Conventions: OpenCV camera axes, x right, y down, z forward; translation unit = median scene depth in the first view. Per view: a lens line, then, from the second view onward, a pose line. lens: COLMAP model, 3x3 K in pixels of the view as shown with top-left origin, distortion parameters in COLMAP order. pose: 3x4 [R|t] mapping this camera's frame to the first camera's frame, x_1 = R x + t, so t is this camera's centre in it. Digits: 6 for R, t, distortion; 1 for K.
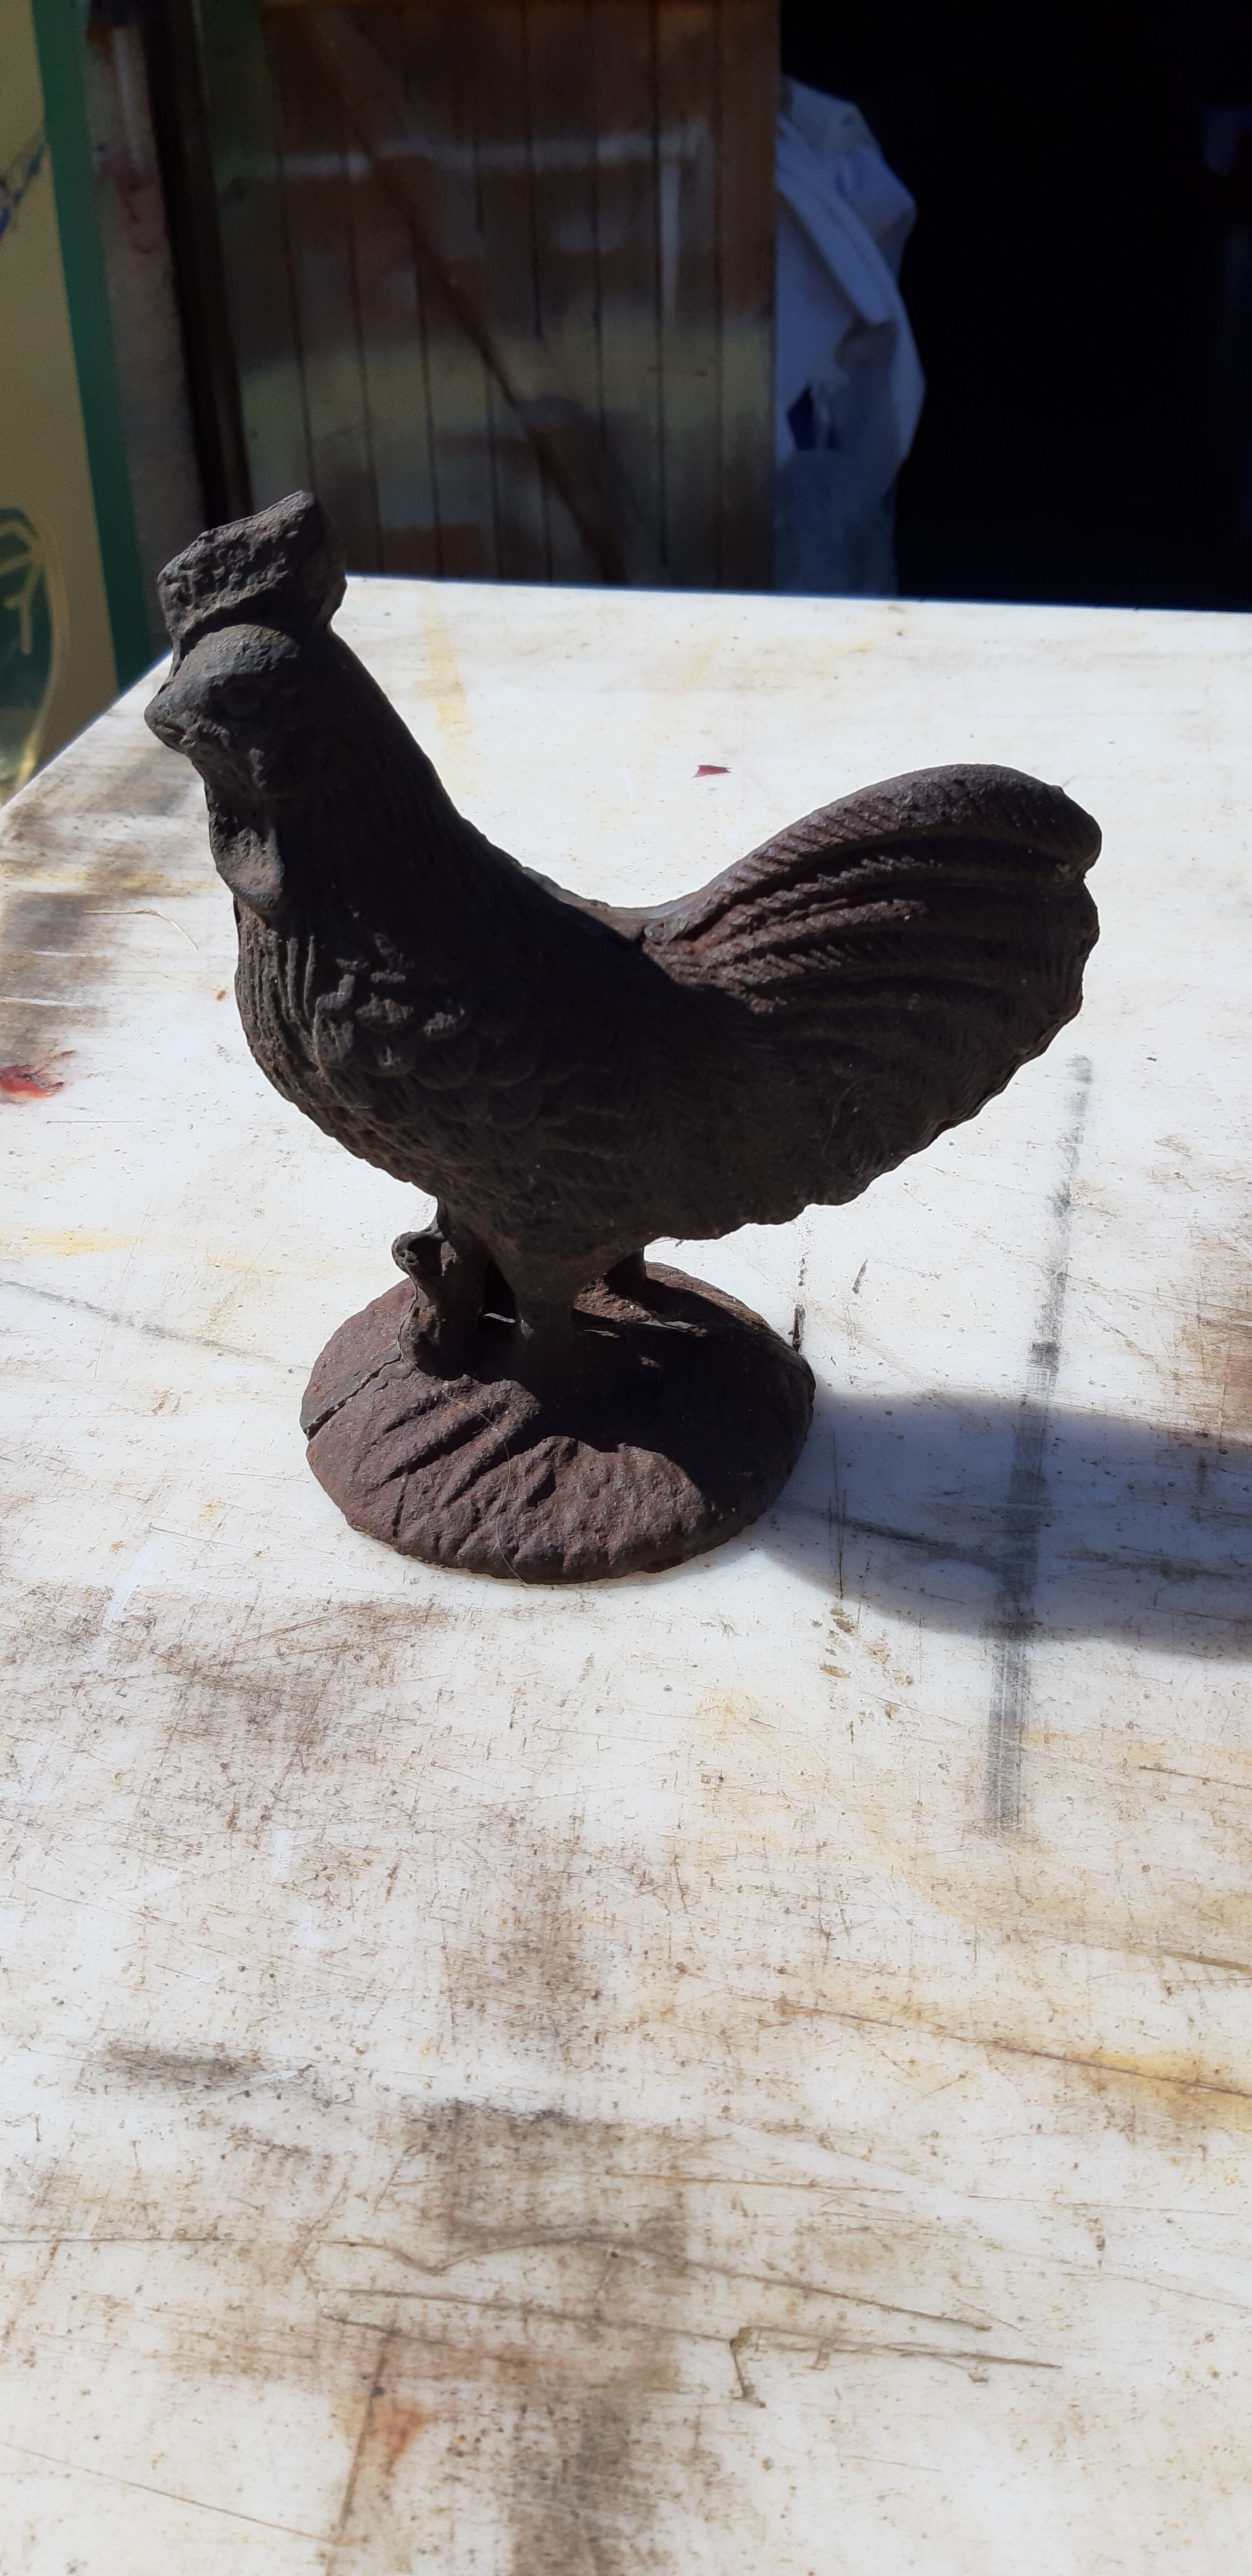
lens RADIAL K [[2062.9, 0, 649.5], [0, 2062.9, 1266.3], [0, 0, 1]] dist [0.075102, -0.168337]
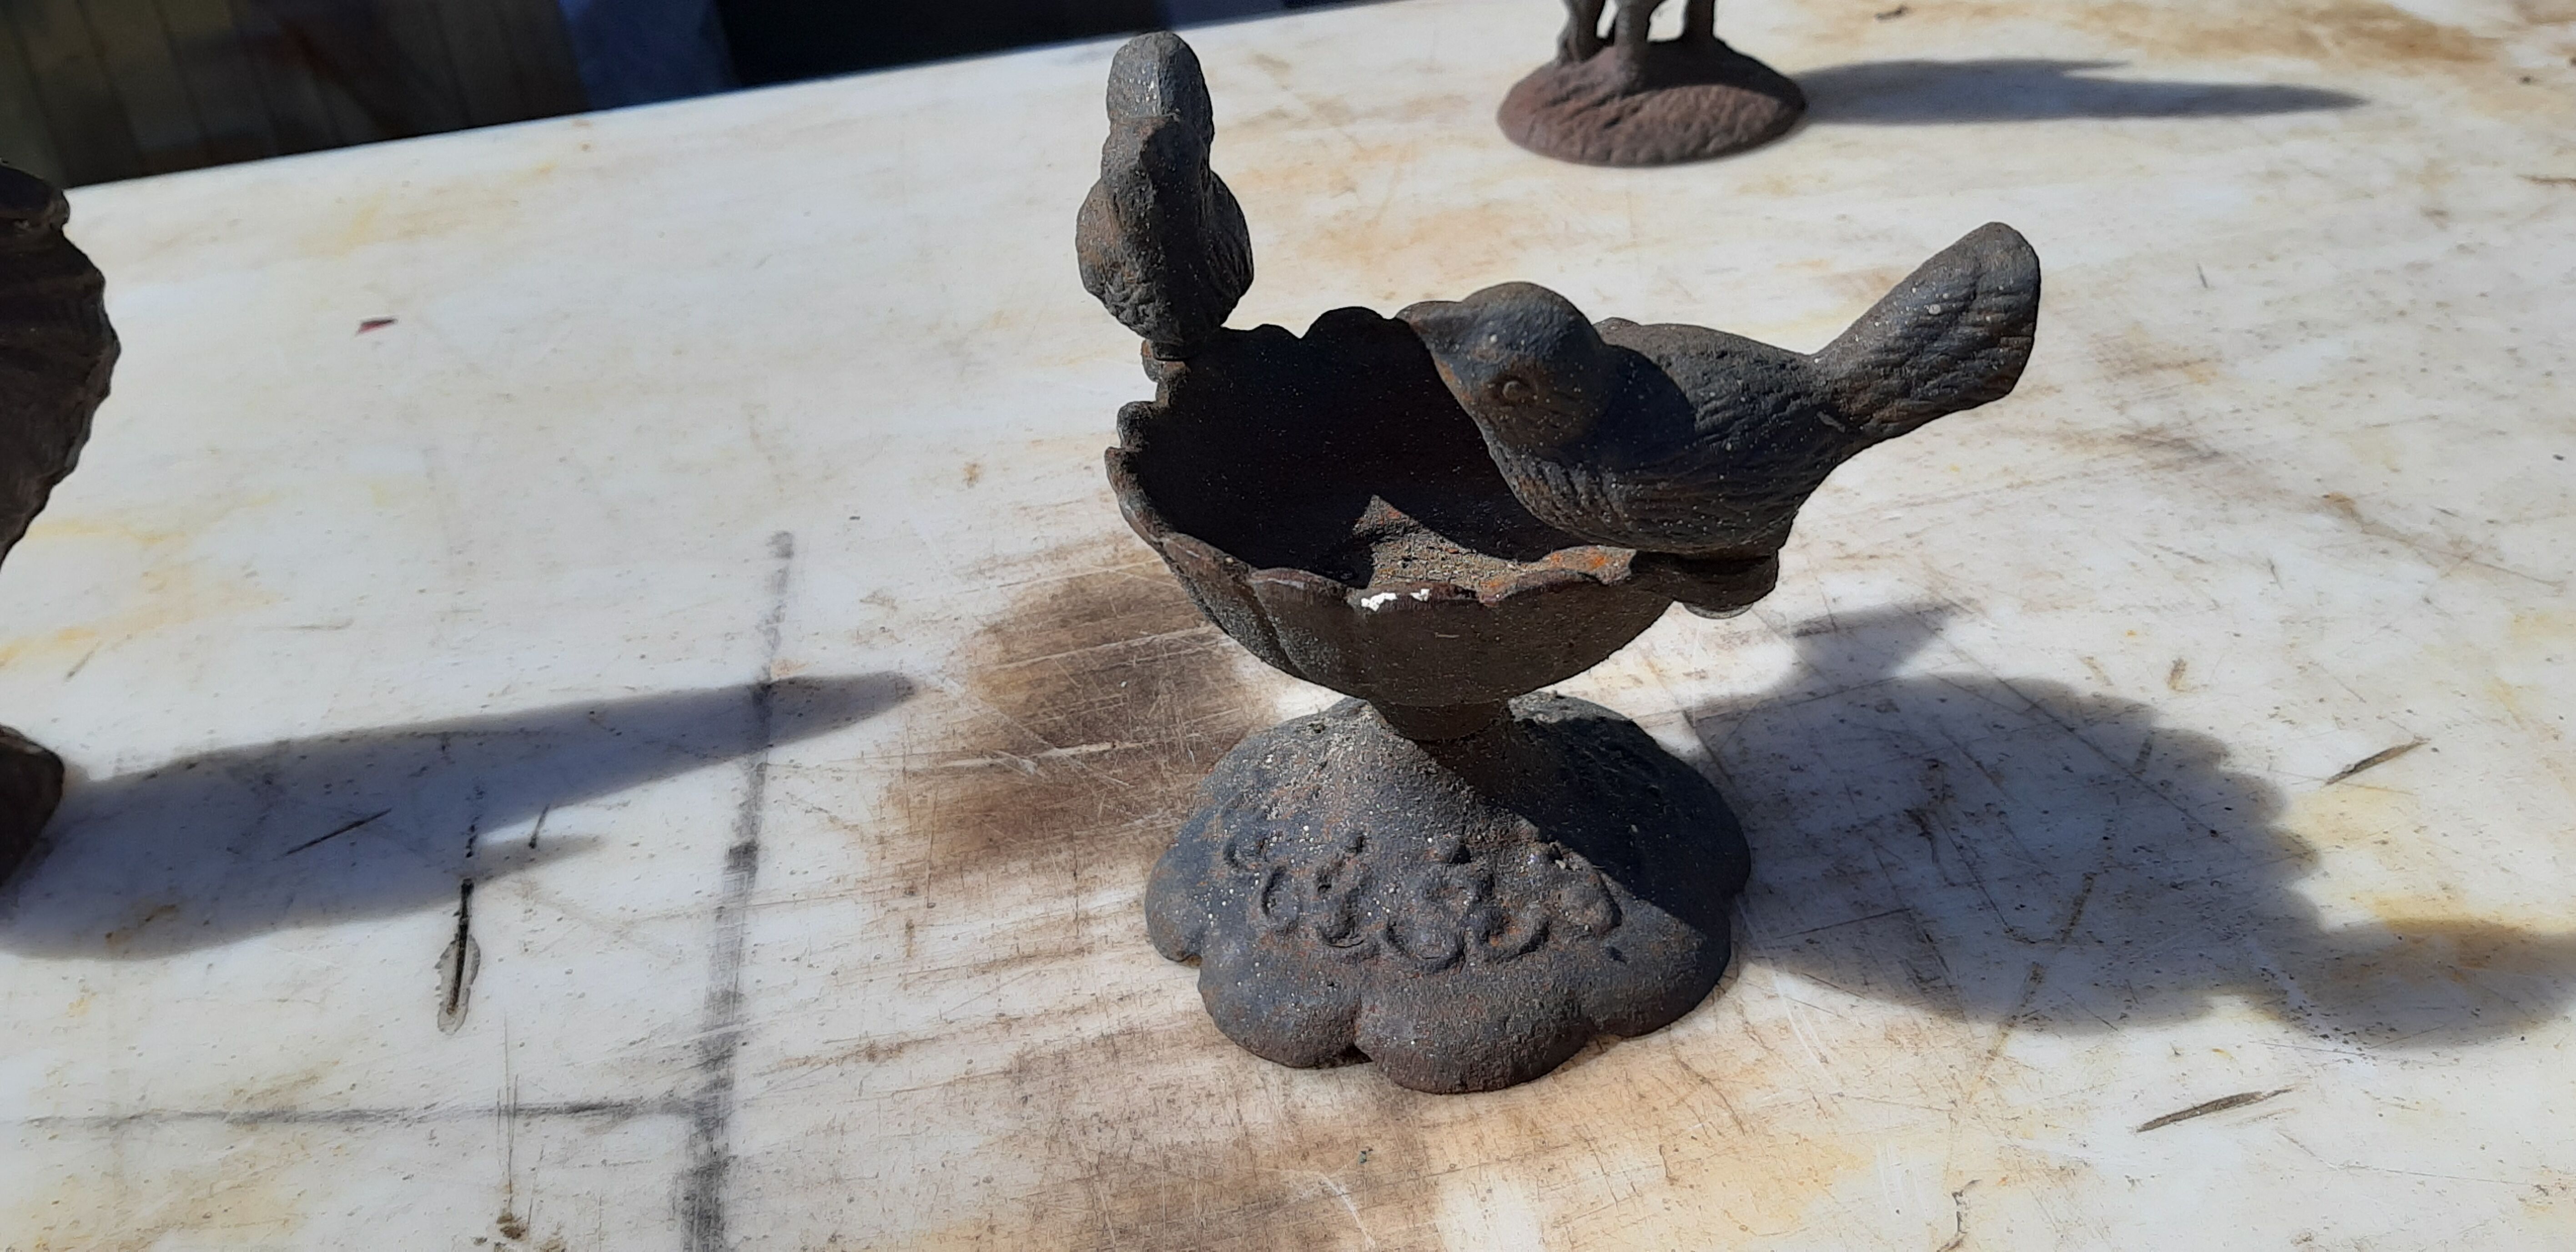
lens RADIAL K [[2062.9, 0, 1292.0], [0, 2062.9, 619.1], [0, 0, 1]] dist [0.075102, -0.168337]
pose [[0.927432, -0.249369, 0.278722, 0.165318], [0.267479, 0.963148, -0.028306, 0.028605], [-0.261392, 0.100804, 0.959955, 0.035670]]
